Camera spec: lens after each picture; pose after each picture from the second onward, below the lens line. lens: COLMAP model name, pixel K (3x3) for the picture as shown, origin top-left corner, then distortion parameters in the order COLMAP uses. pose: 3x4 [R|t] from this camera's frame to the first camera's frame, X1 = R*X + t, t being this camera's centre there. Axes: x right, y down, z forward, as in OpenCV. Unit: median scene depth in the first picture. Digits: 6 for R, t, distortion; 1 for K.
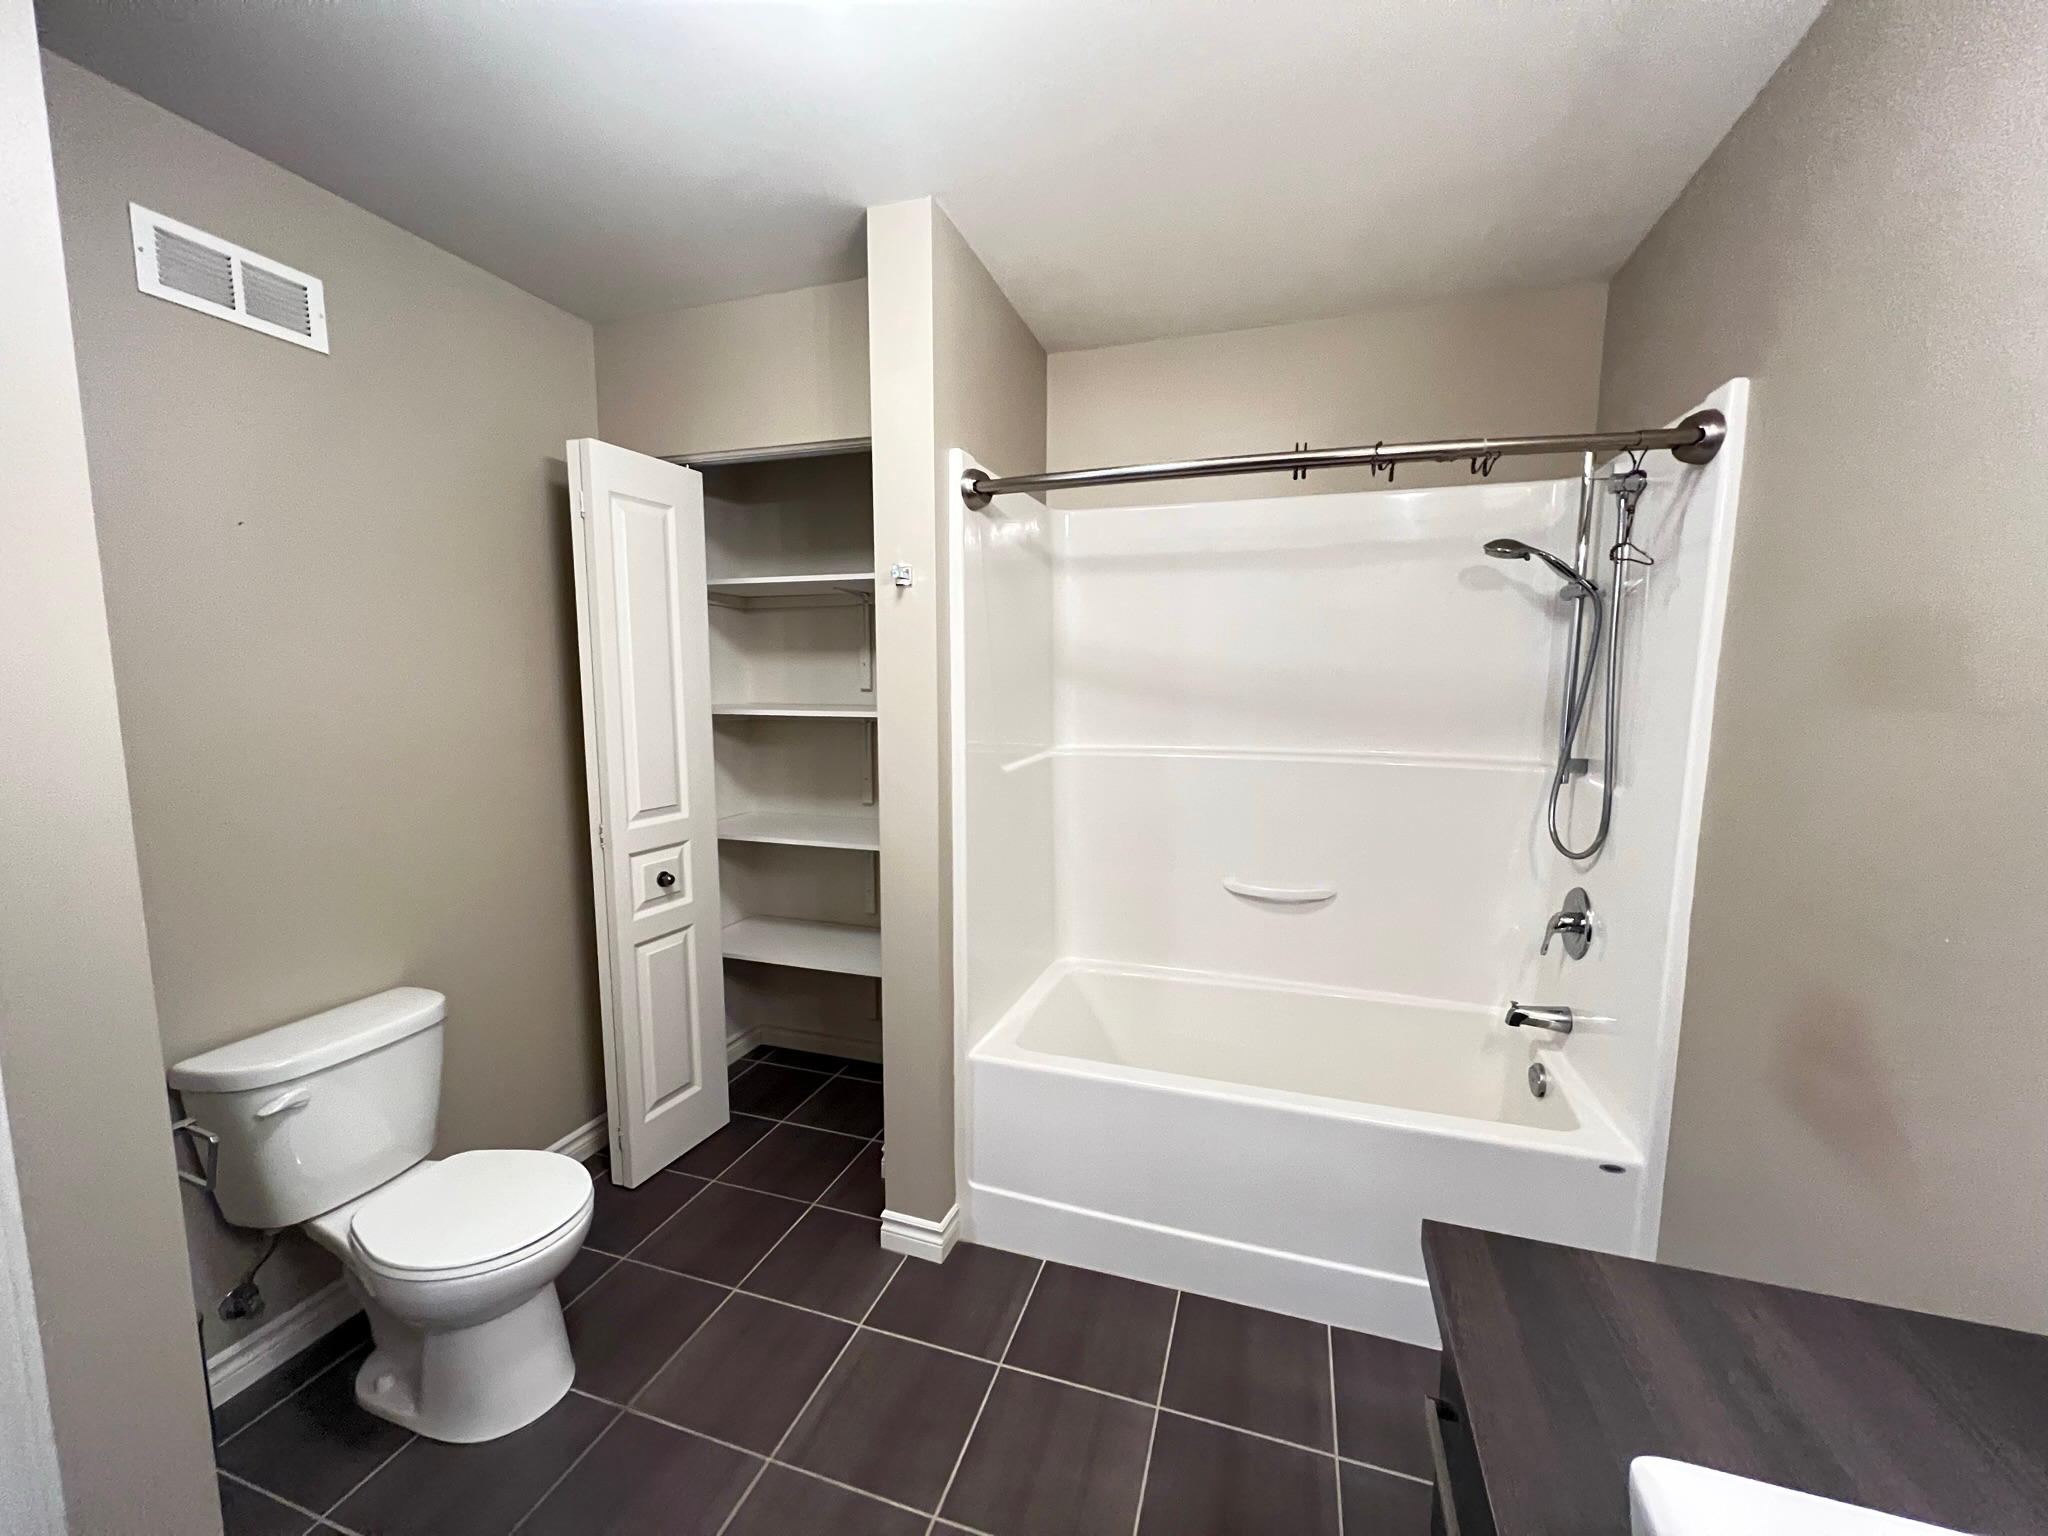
lens RADIAL K [[810.4, 0, 1024.3], [0, 810.4, 775.4], [0, 0, 1]] dist [-0.011794, 0.001042]
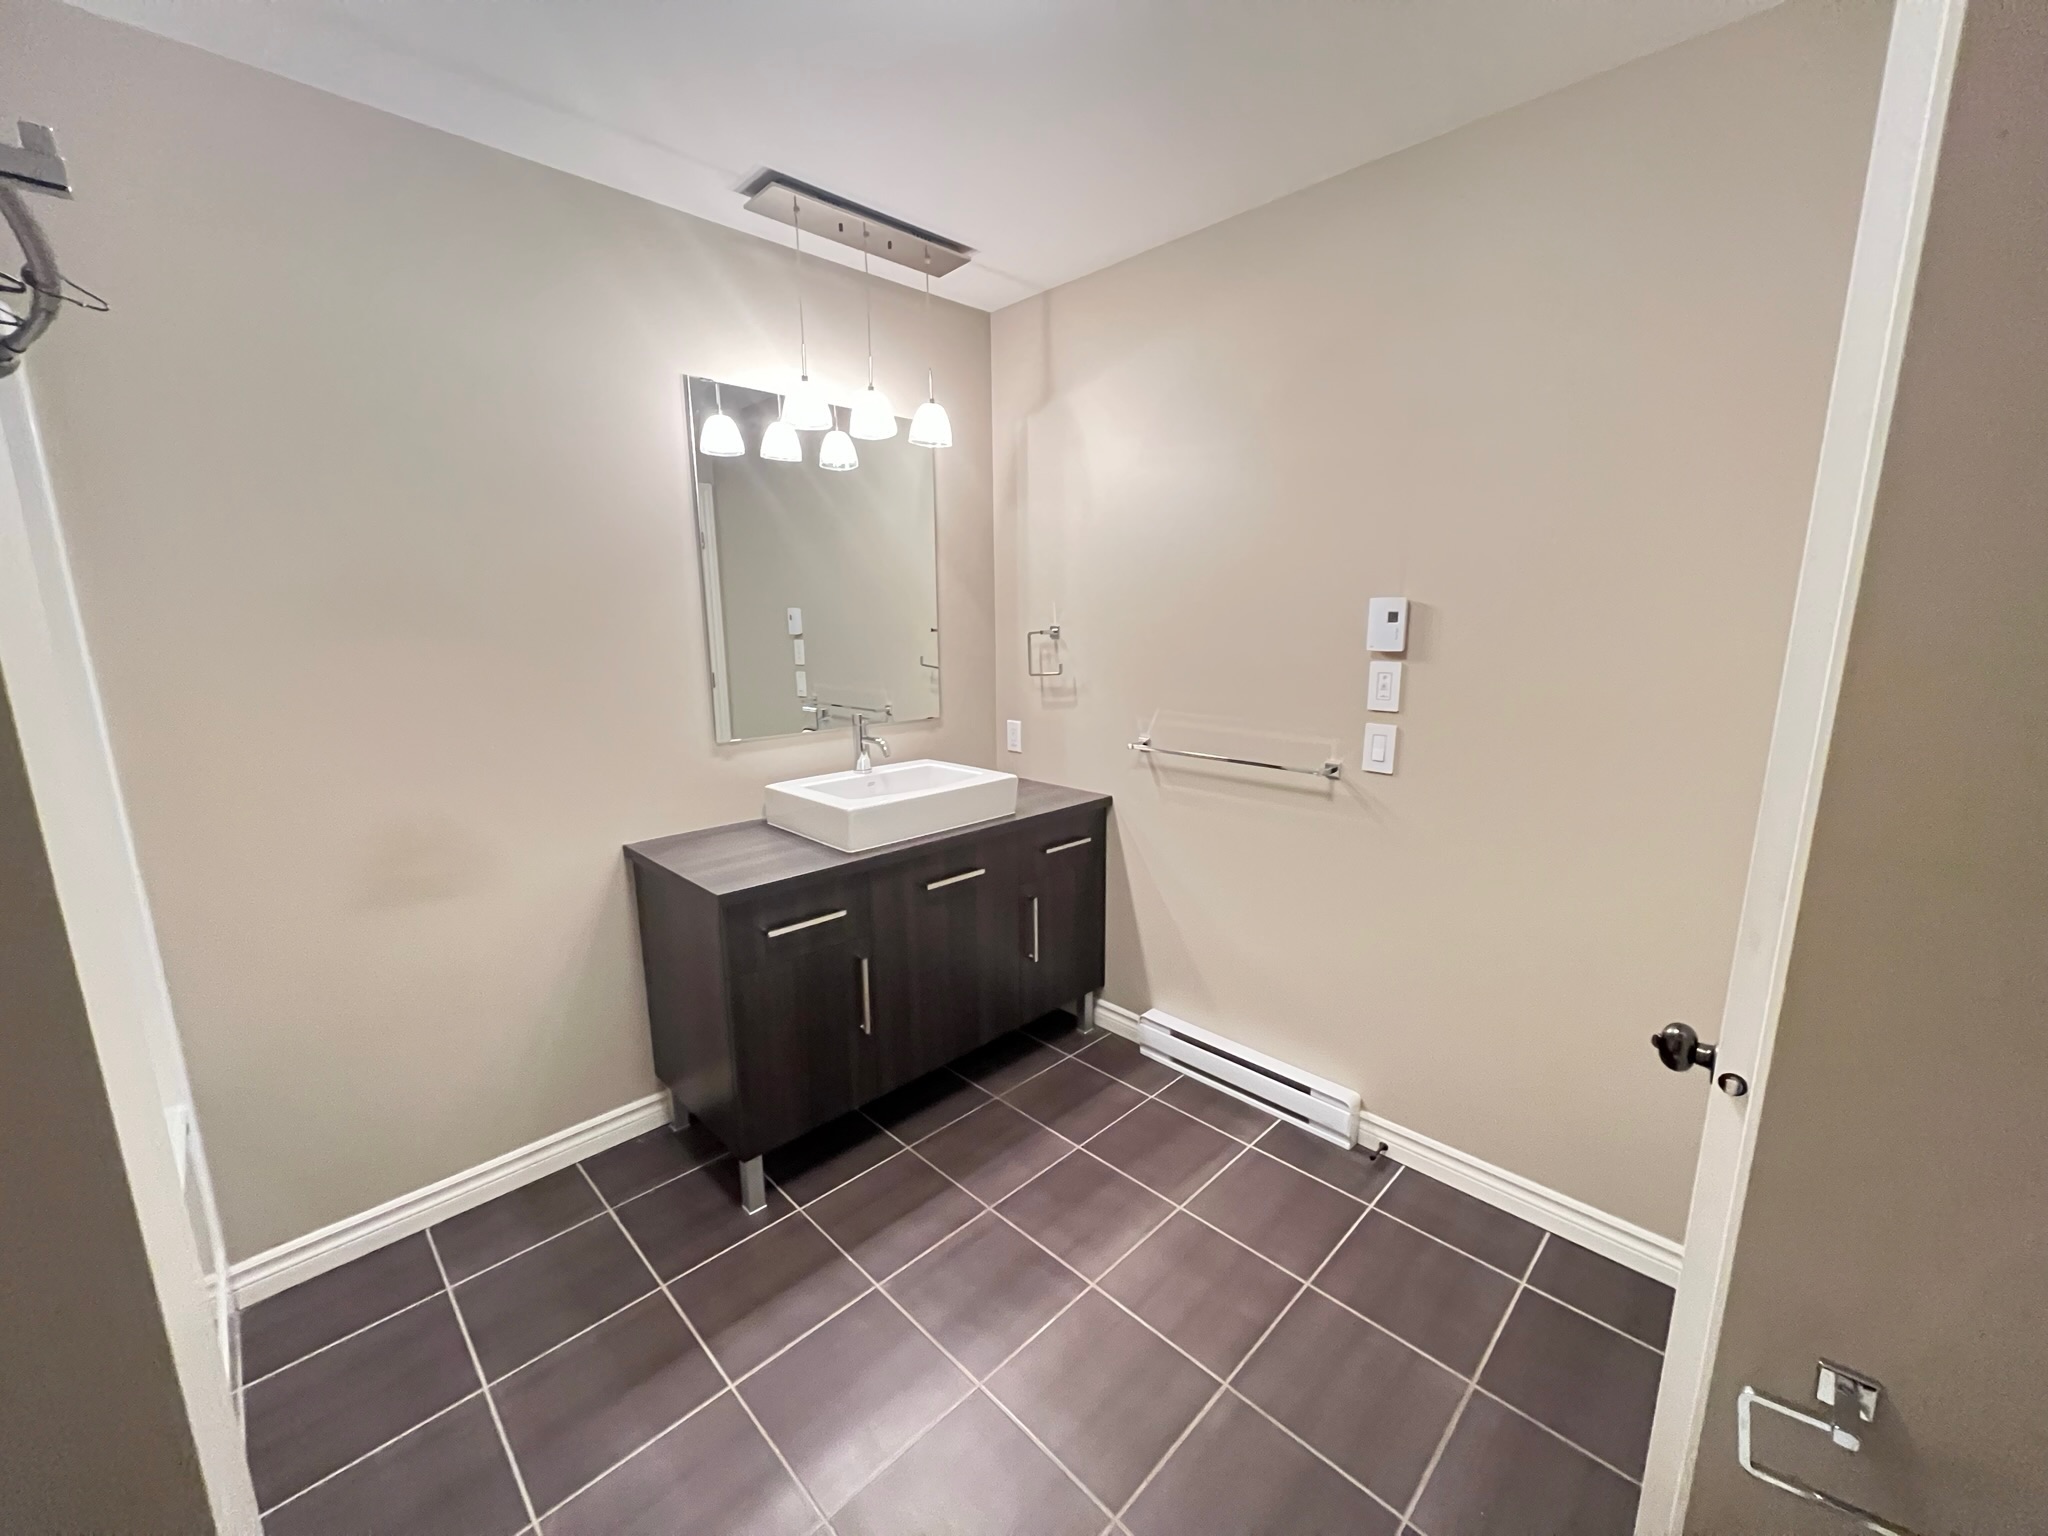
lens RADIAL K [[810.4, 0, 1019.0], [0, 810.4, 769.8], [0, 0, 1]] dist [-0.011794, 0.001042]
pose [[-0.891006, -0.084949, 0.445973, -0.520030], [0.056904, 0.953693, 0.295348, -0.146790], [-0.450412, 0.288535, -0.844912, 1.123614]]
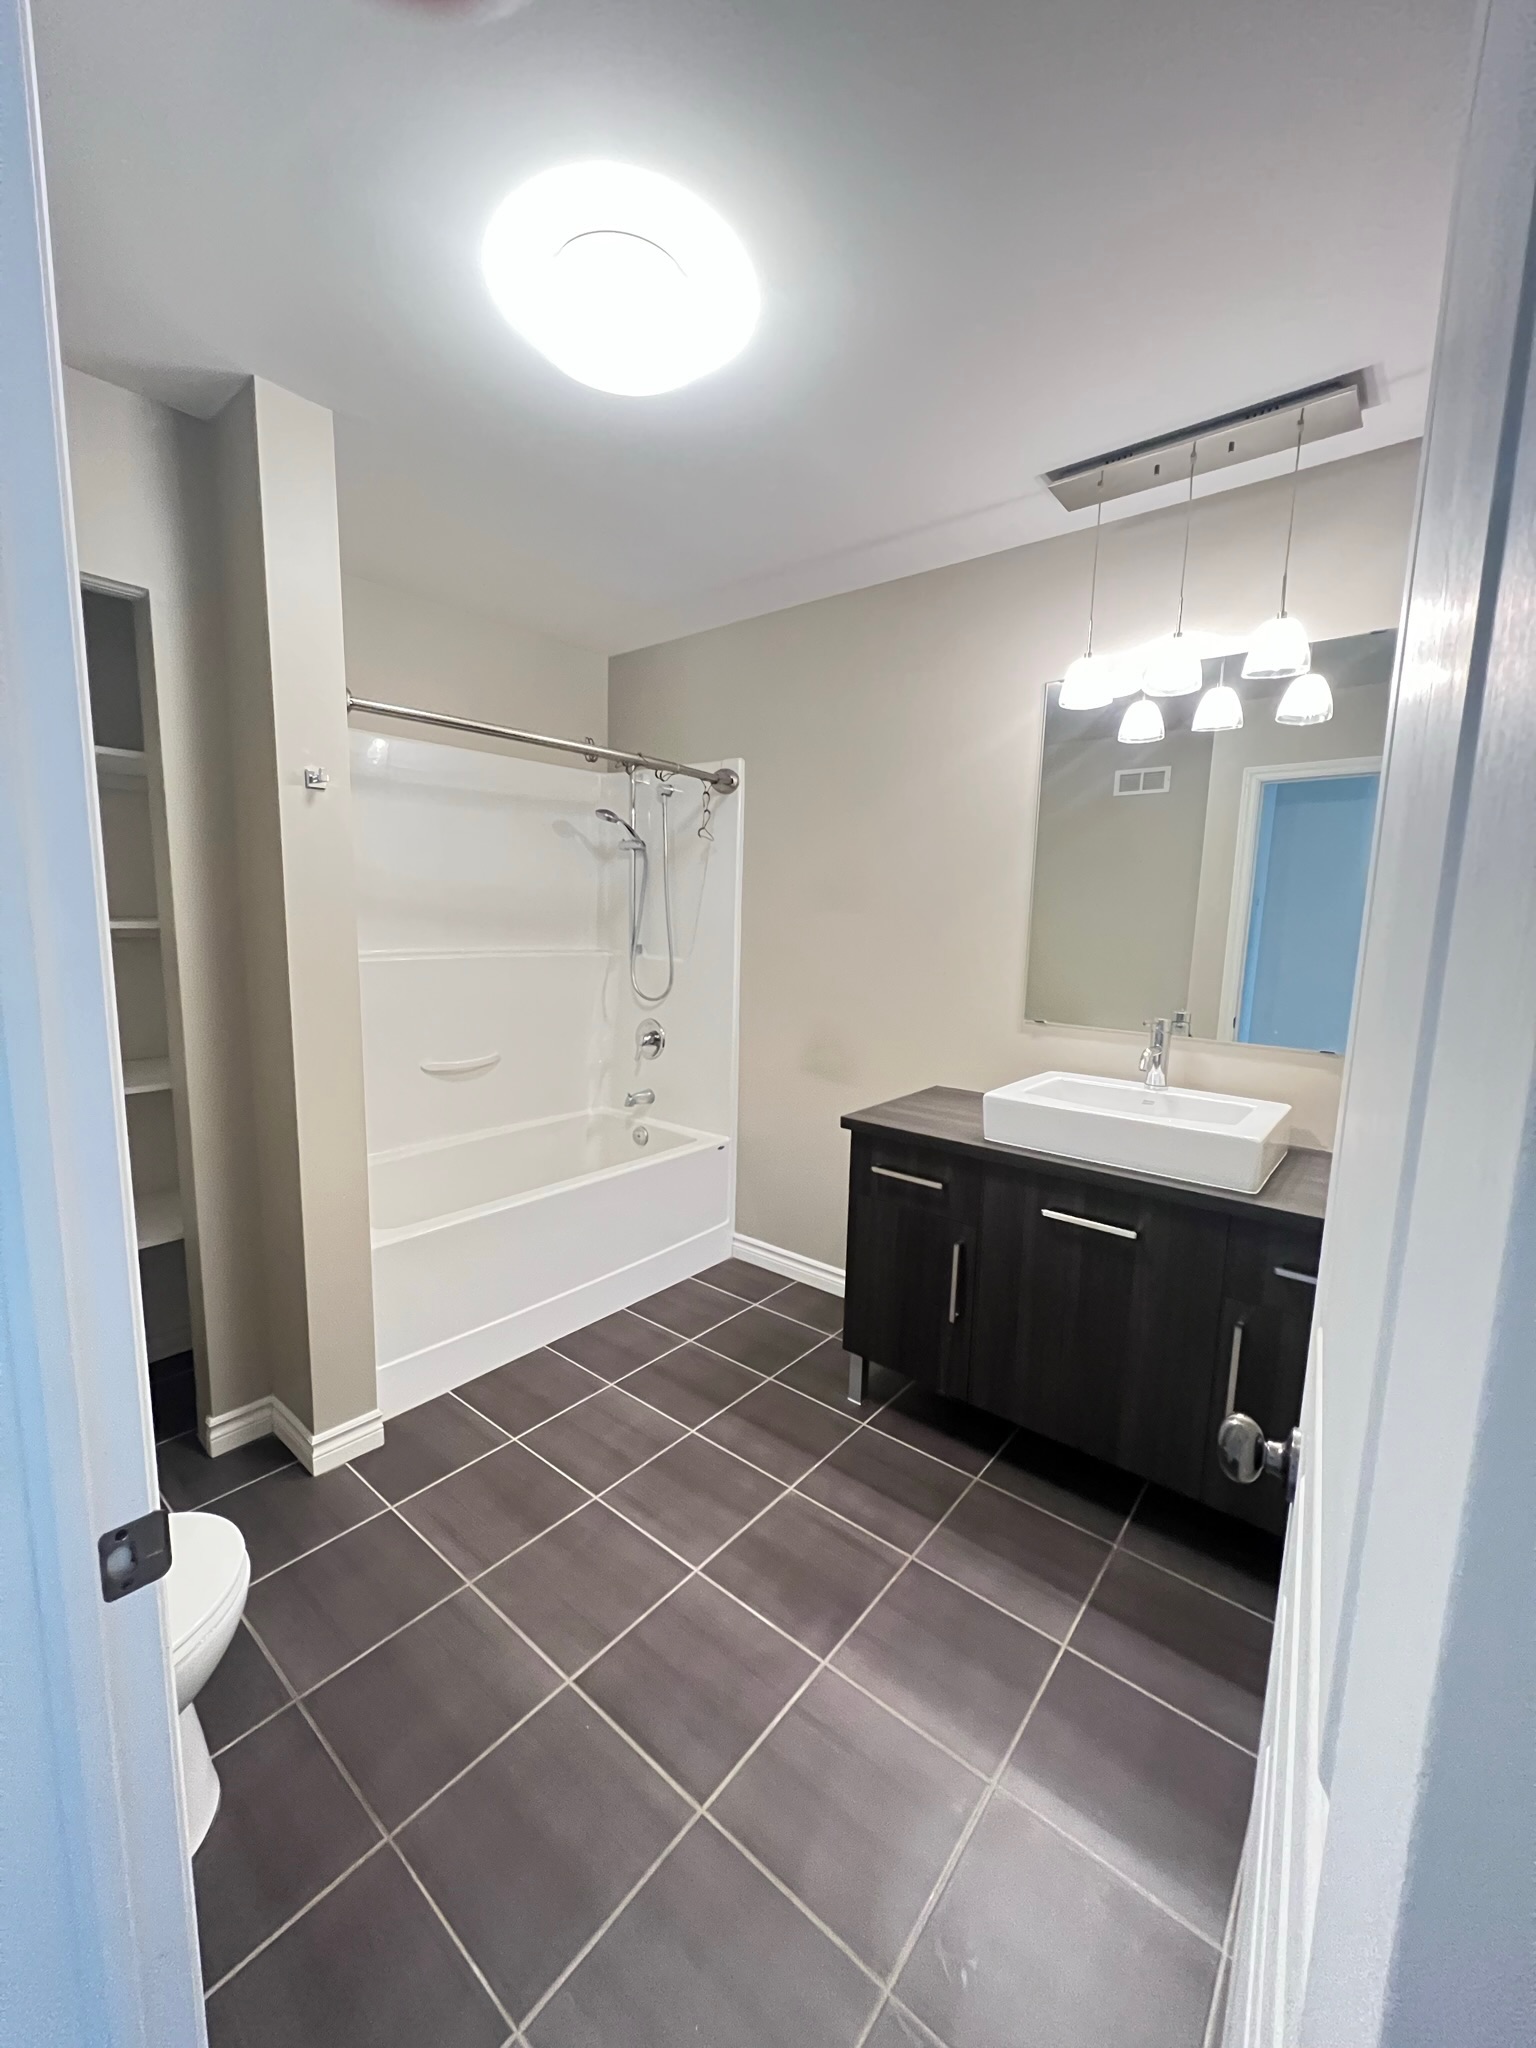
lens RADIAL K [[810.4, 0, 767.9], [0, 810.4, 1024.0], [0, 0, 1]] dist [-0.011794, 0.001042]
pose [[0.353034, -0.123940, 0.927365, -0.936436], [0.085729, 0.991303, 0.099849, -0.000913], [-0.931675, 0.044252, 0.360588, 0.146186]]
